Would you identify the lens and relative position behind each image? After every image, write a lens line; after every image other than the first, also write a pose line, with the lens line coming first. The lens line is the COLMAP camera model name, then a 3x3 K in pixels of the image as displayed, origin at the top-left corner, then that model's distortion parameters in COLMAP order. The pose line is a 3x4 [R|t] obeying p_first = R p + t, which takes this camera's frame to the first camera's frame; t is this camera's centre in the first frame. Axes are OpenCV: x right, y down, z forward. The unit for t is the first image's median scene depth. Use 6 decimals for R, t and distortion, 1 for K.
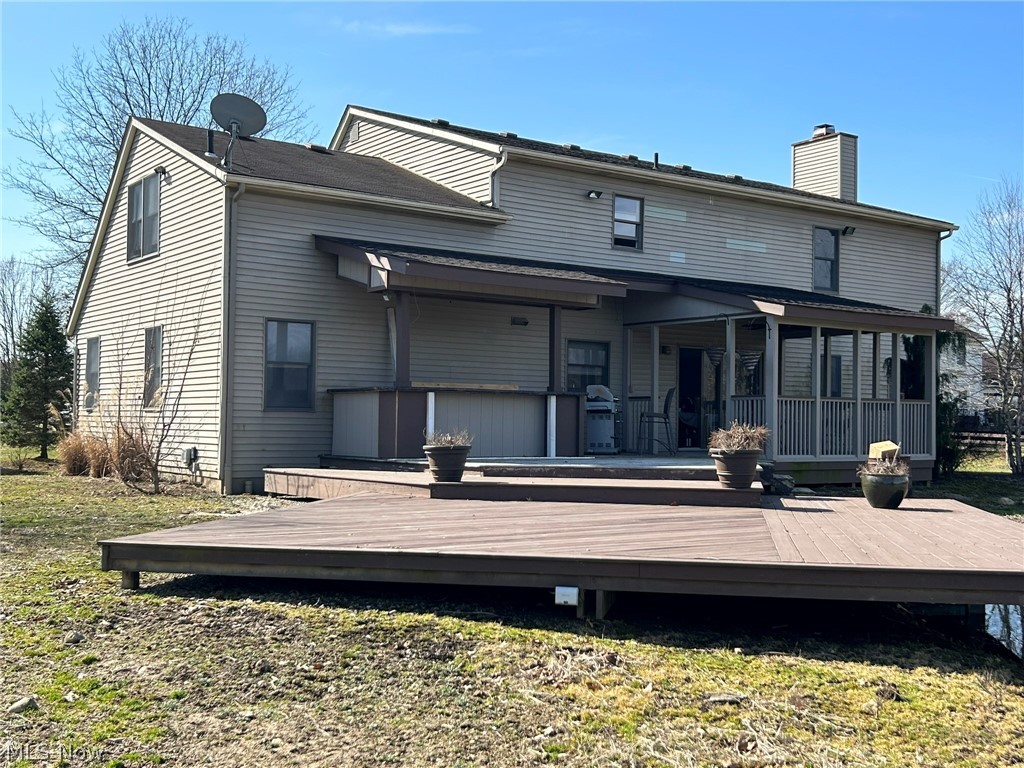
lens RADIAL K [[1175.4, 0, 512.0], [0, 1175.4, 384.0], [0, 0, 1]] dist [-0.000413, -0.000378]
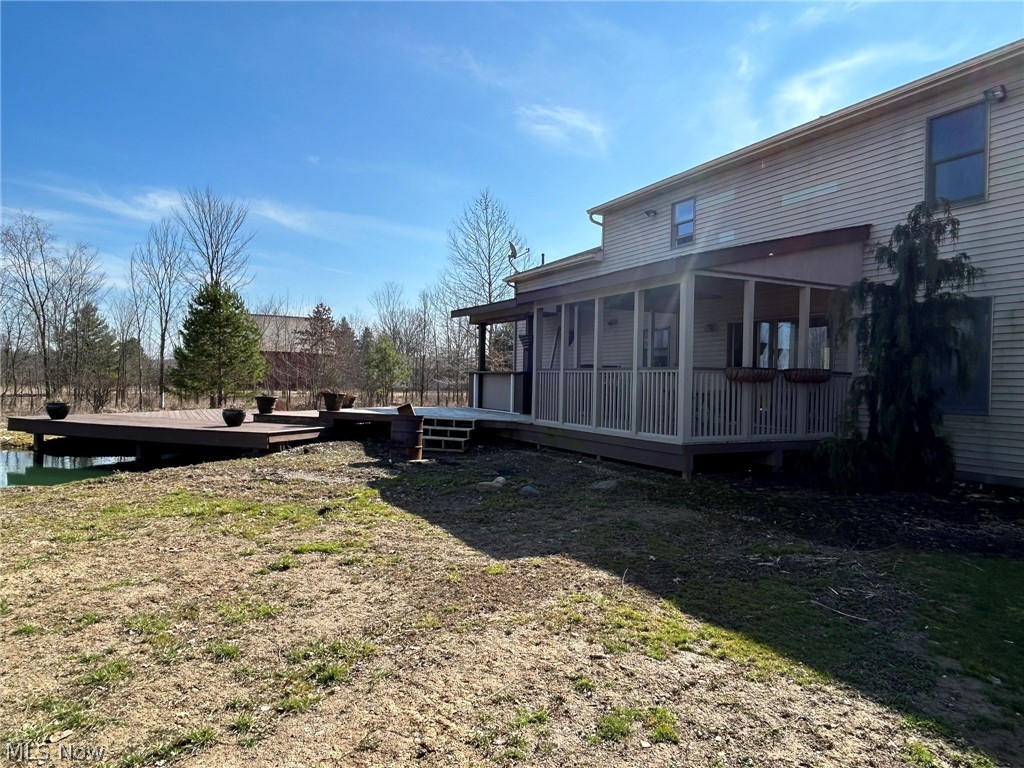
lens RADIAL K [[663.1, 0, 512.0], [0, 663.1, 384.0], [0, 0, 1]] dist [-0.009489, -0.002087]
pose [[-0.139625, -0.010361, -0.990150, 0.799168], [0.003155, 0.999936, -0.010908, 0.029524], [0.990199, -0.004647, -0.139584, 0.962726]]
